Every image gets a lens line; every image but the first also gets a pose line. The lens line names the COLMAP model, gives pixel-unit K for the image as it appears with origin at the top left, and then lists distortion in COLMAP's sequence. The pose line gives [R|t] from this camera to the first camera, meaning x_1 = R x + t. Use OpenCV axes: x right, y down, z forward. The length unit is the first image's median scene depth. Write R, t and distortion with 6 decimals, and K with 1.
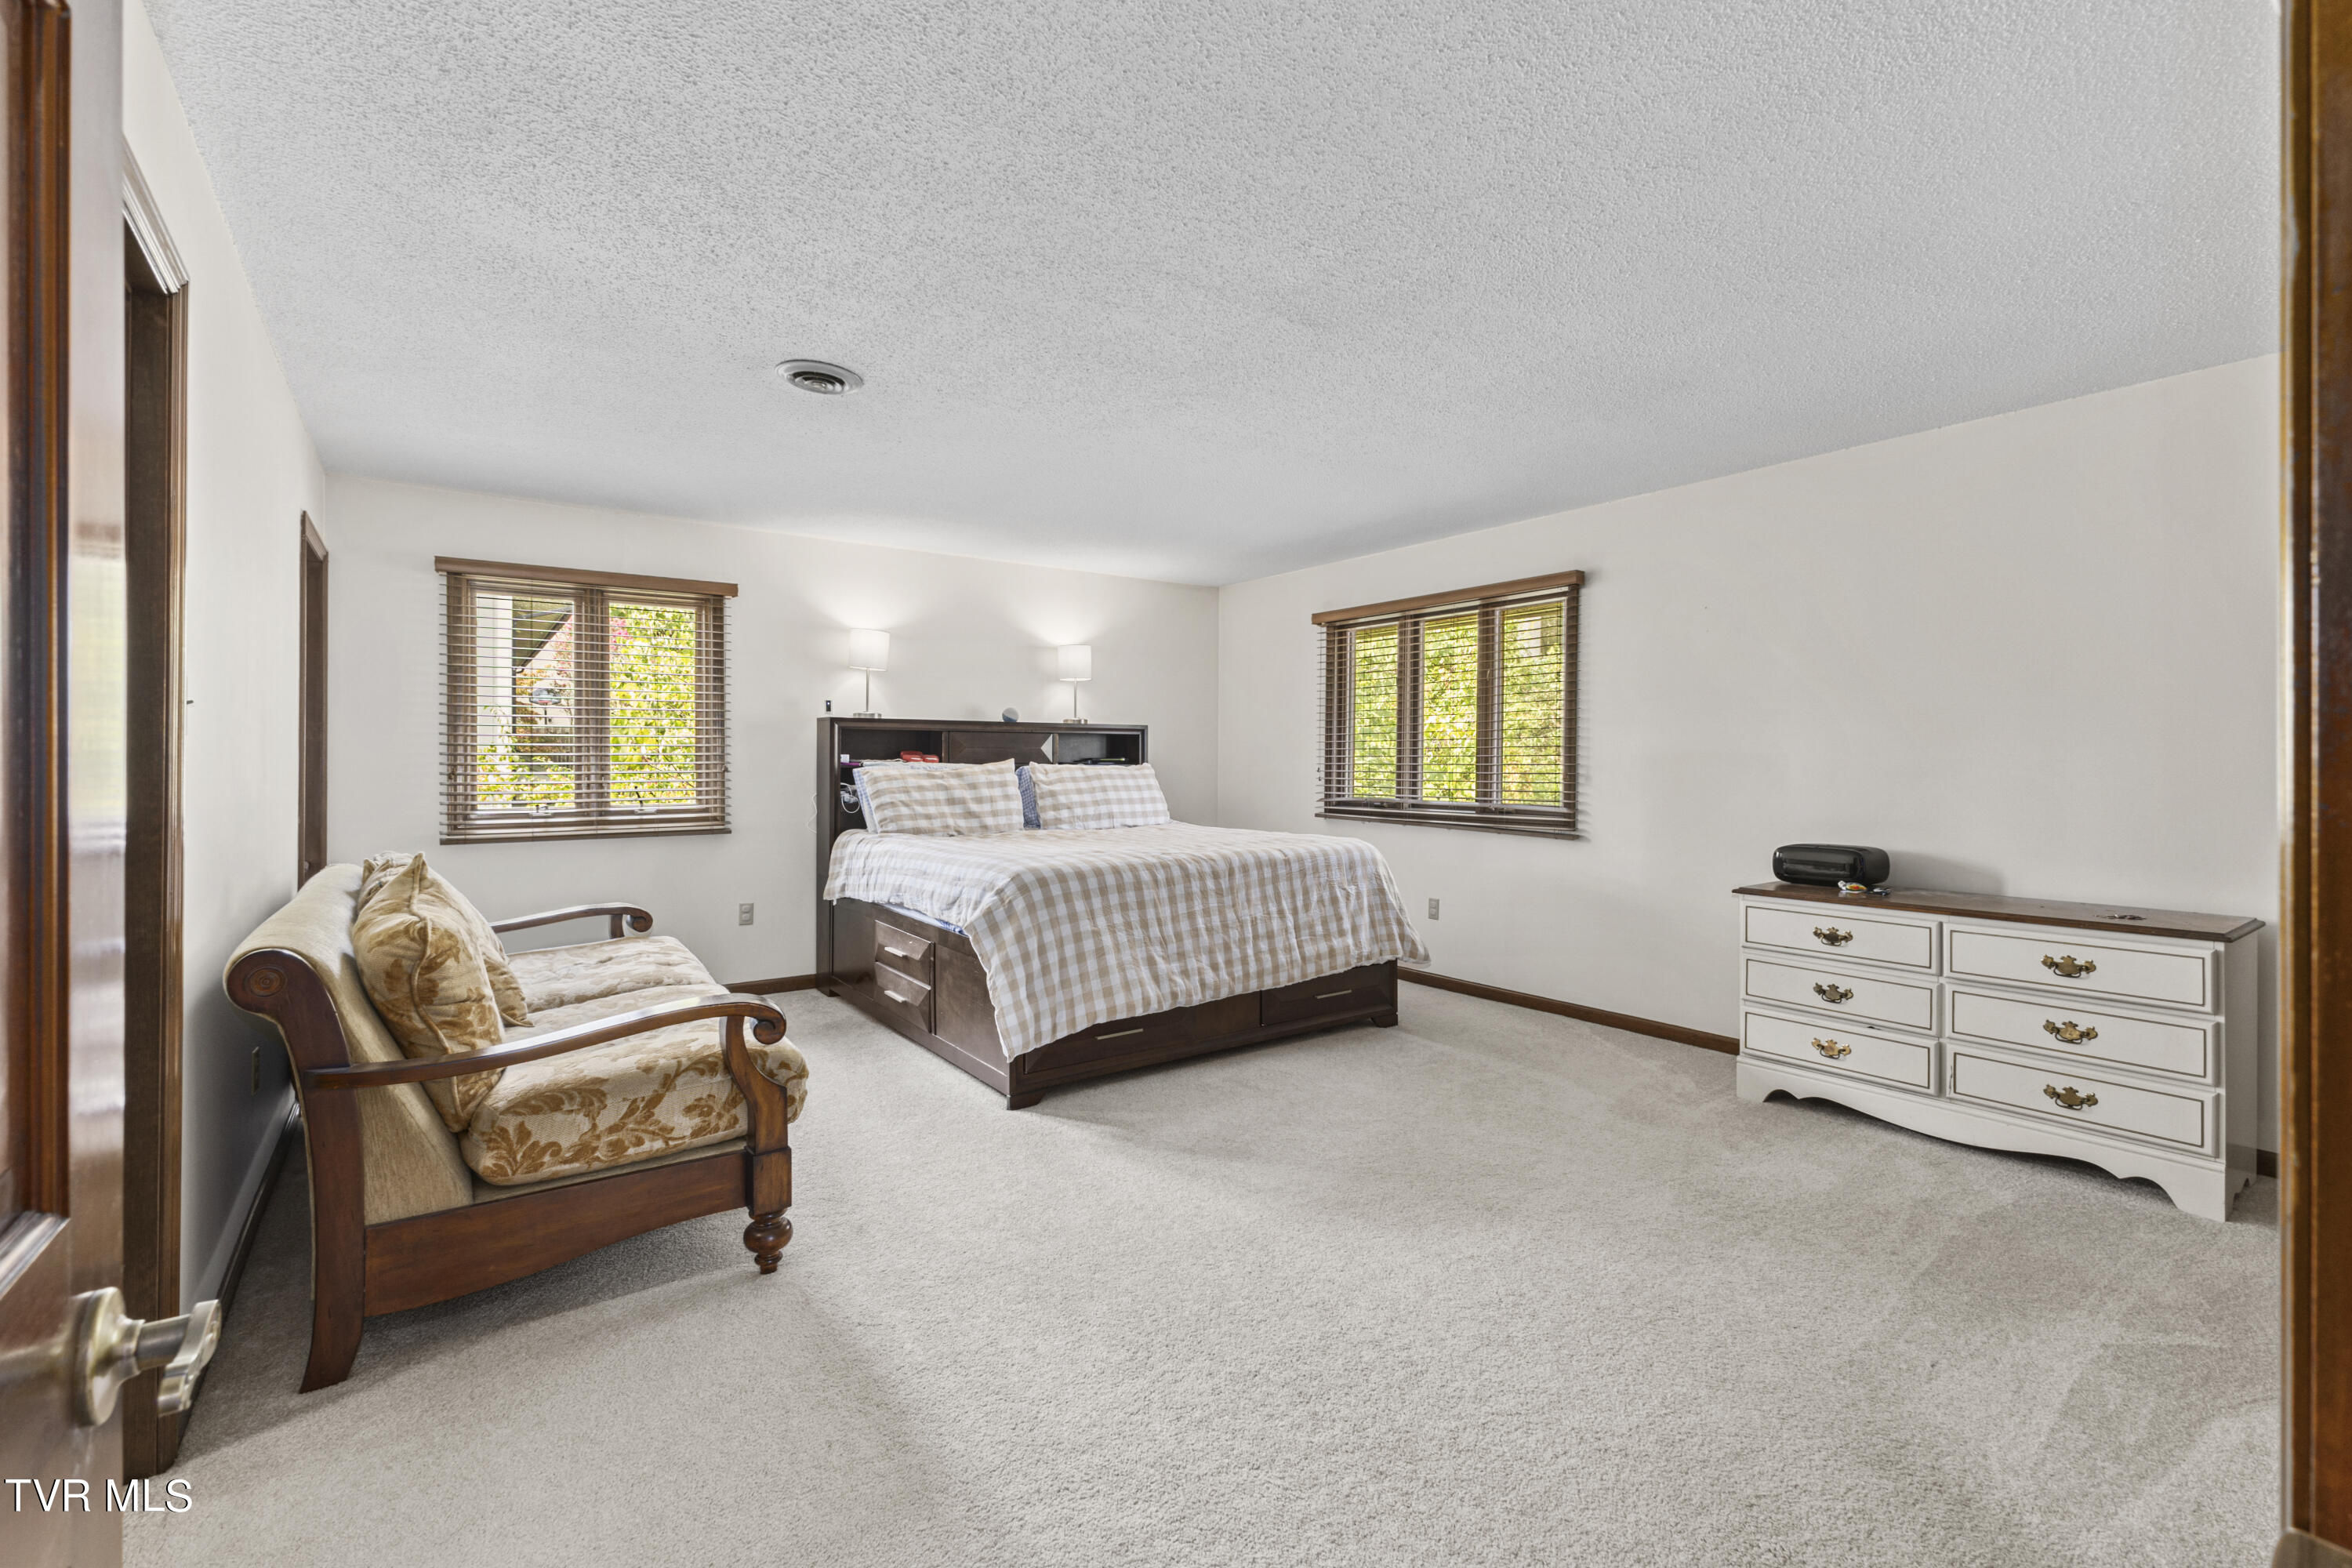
lens RADIAL K [[1028.0, 0, 1171.3], [0, 1028.0, 781.7], [0, 0, 1]] dist [0.003026, 0.000353]
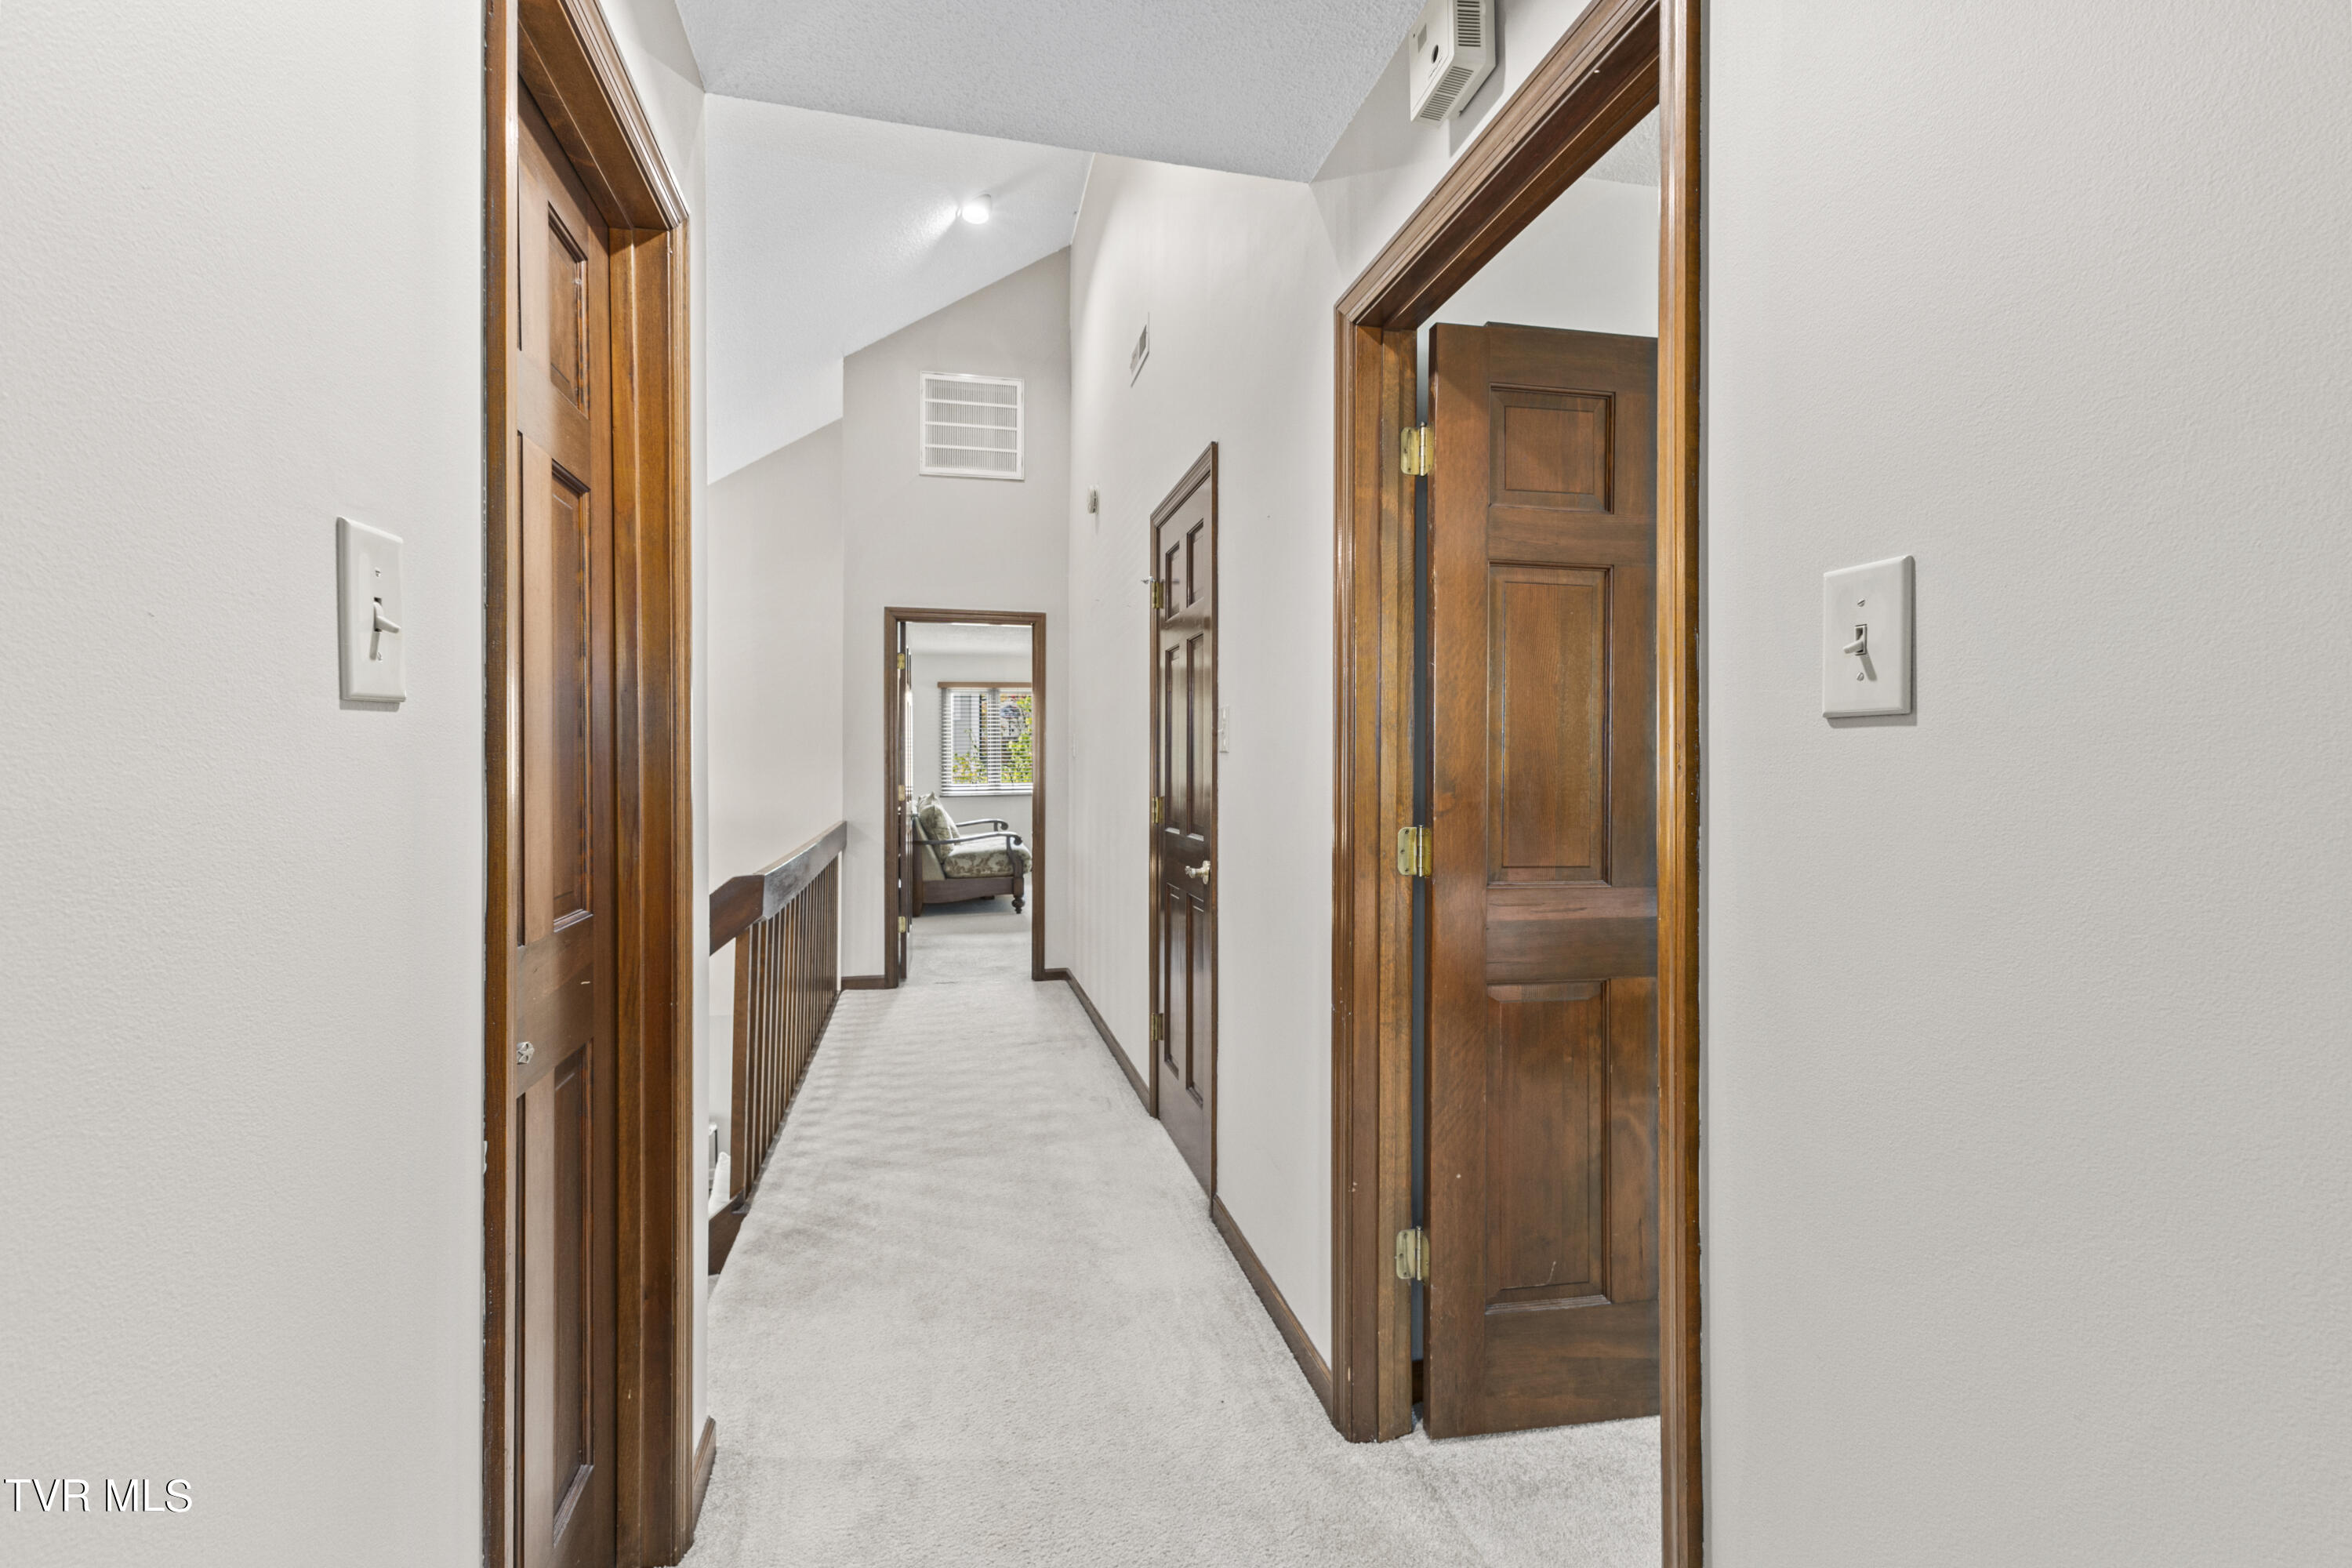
lens RADIAL K [[1028.0, 0, 1170.5], [0, 1028.0, 773.6], [0, 0, 1]] dist [0.003026, 0.000353]
pose [[0.920885, -0.012200, -0.389644, 1.482974], [0.013986, 0.999901, 0.001745, 0.013715], [0.389584, -0.007056, 0.920964, -2.046374]]
